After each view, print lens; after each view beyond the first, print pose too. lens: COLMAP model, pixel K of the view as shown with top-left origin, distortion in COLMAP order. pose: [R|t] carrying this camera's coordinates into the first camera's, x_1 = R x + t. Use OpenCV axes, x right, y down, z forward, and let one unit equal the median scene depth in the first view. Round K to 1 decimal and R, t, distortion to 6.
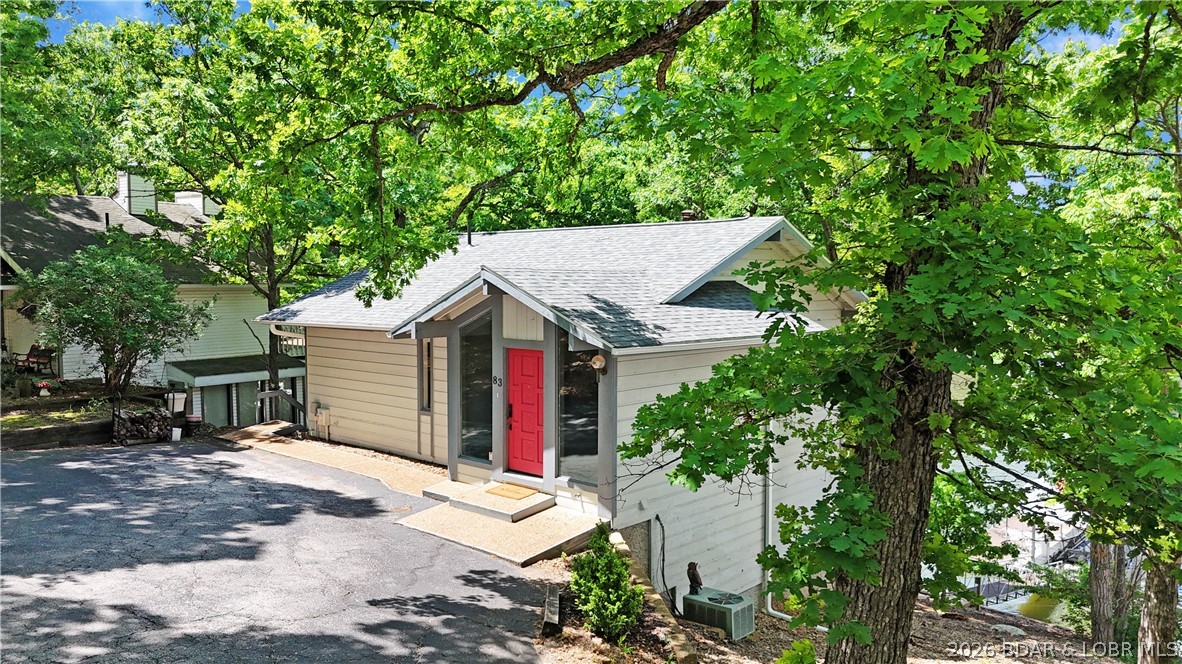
lens RADIAL K [[878.4, 0, 591.6], [0, 878.4, 331.3], [0, 0, 1]] dist [0.060292, -0.044034]
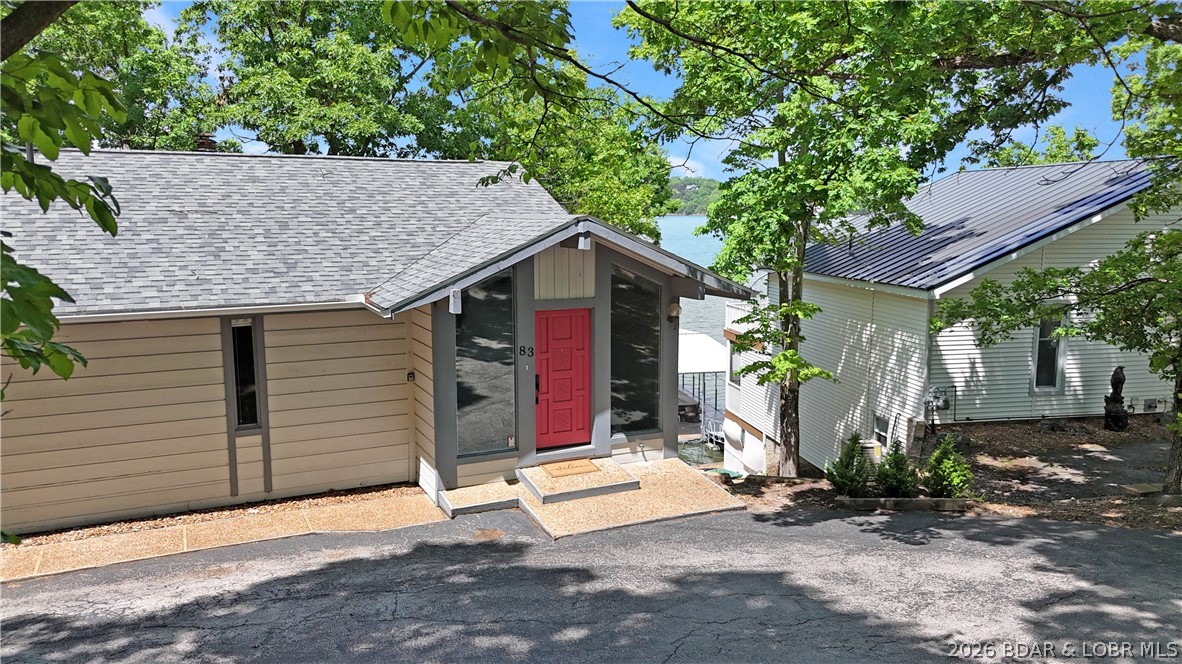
lens RADIAL K [[878.4, 0, 591.6], [0, 878.4, 334.7], [0, 0, 1]] dist [0.060292, -0.044034]
pose [[0.371060, -0.130550, 0.919386, -0.845135], [0.056545, 0.991408, 0.117956, -0.054298], [-0.926886, 0.008218, 0.375254, 0.612603]]
